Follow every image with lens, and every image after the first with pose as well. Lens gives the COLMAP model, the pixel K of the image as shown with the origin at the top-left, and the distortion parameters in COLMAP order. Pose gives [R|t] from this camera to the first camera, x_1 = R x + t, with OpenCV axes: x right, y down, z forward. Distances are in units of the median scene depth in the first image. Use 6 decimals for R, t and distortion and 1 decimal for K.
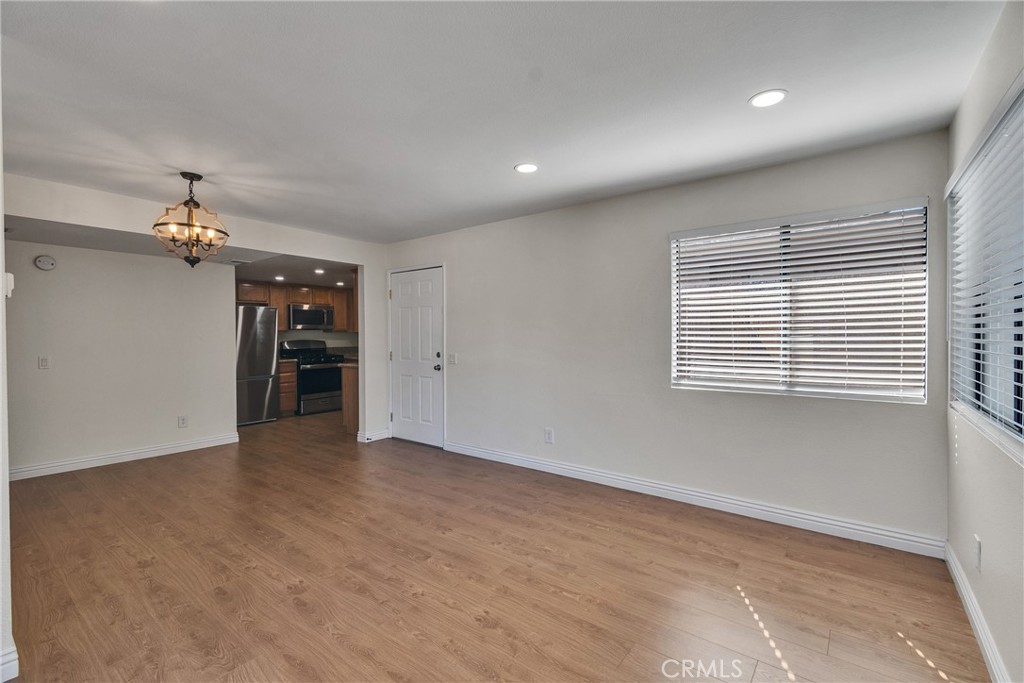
lens RADIAL K [[449.9, 0, 514.2], [0, 449.9, 338.5], [0, 0, 1]] dist [0.003824, -0.000800]
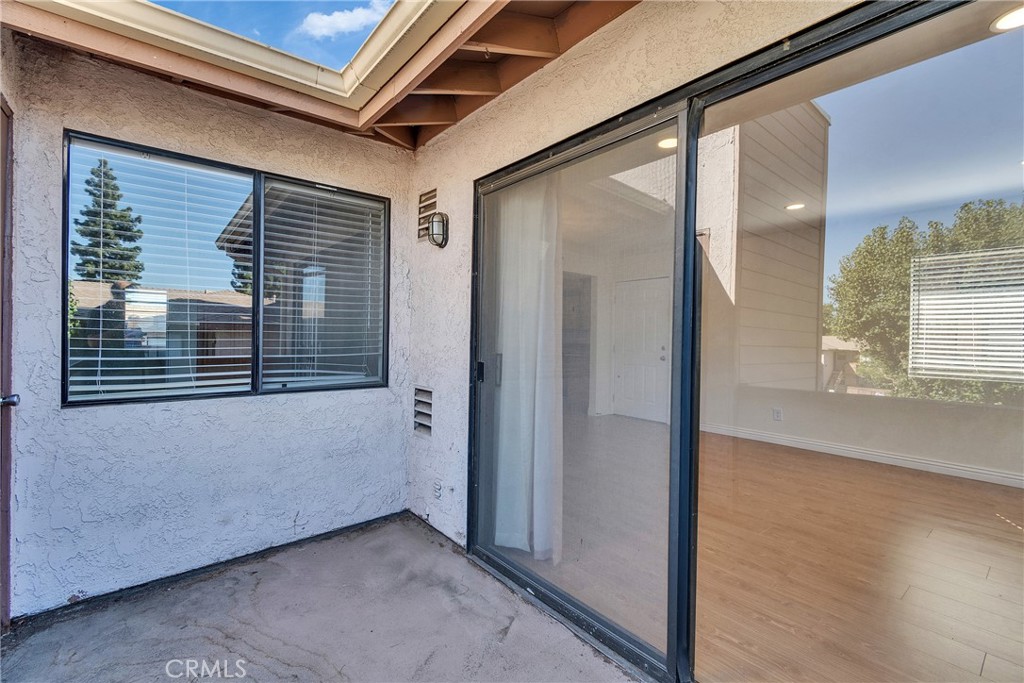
lens RADIAL K [[449.9, 0, 514.2], [0, 449.9, 338.5], [0, 0, 1]] dist [0.003824, -0.000800]
pose [[0.974130, 0.021988, -0.224915, -0.589000], [-0.023507, 0.999715, -0.004078, 0.049951], [0.224761, 0.009259, 0.974370, -0.613765]]
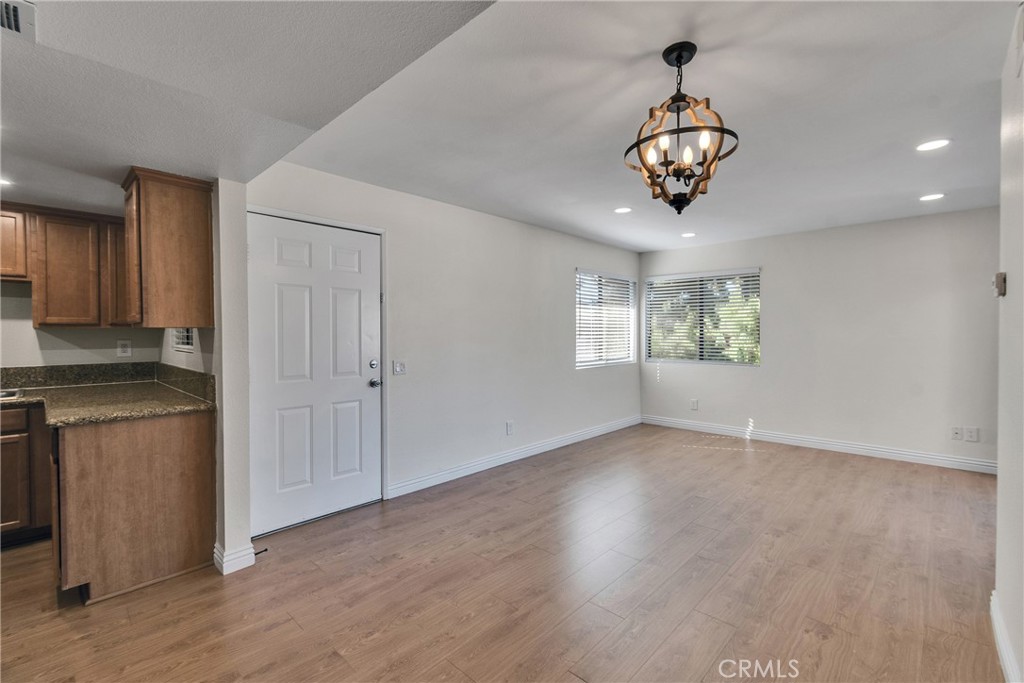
lens RADIAL K [[449.9, 0, 514.2], [0, 449.9, 338.5], [0, 0, 1]] dist [0.003824, -0.000800]
pose [[0.101634, -0.007002, 0.994797, -1.658355], [0.011758, 0.999914, 0.005837, -0.007102], [-0.994752, 0.011103, 0.101707, 1.462918]]
